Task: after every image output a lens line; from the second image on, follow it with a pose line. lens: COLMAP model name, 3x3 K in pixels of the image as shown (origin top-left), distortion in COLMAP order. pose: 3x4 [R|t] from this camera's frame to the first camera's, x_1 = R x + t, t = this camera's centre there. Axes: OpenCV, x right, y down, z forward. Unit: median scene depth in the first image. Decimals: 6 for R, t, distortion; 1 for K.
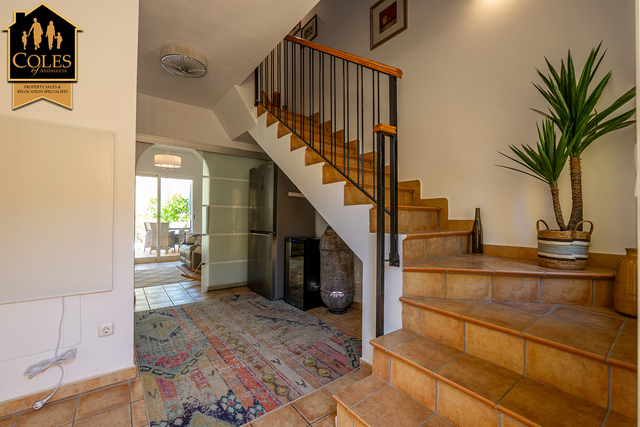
lens RADIAL K [[272.5, 0, 318.3], [0, 272.5, 212.1], [0, 0, 1]] dist [-0.009343, -0.000070]
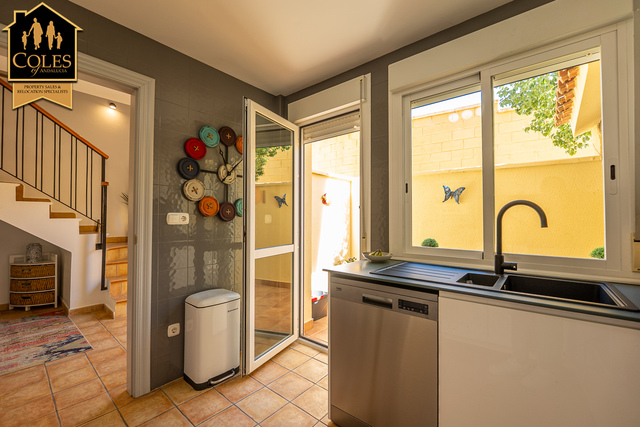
lens RADIAL K [[272.5, 0, 316.8], [0, 272.5, 215.9], [0, 0, 1]] dist [-0.009343, -0.000070]
pose [[-0.222088, 0.010252, 0.974973, -2.156950], [-0.012805, 0.999828, -0.013431, -0.047319], [-0.974943, -0.015467, -0.221918, -0.137522]]
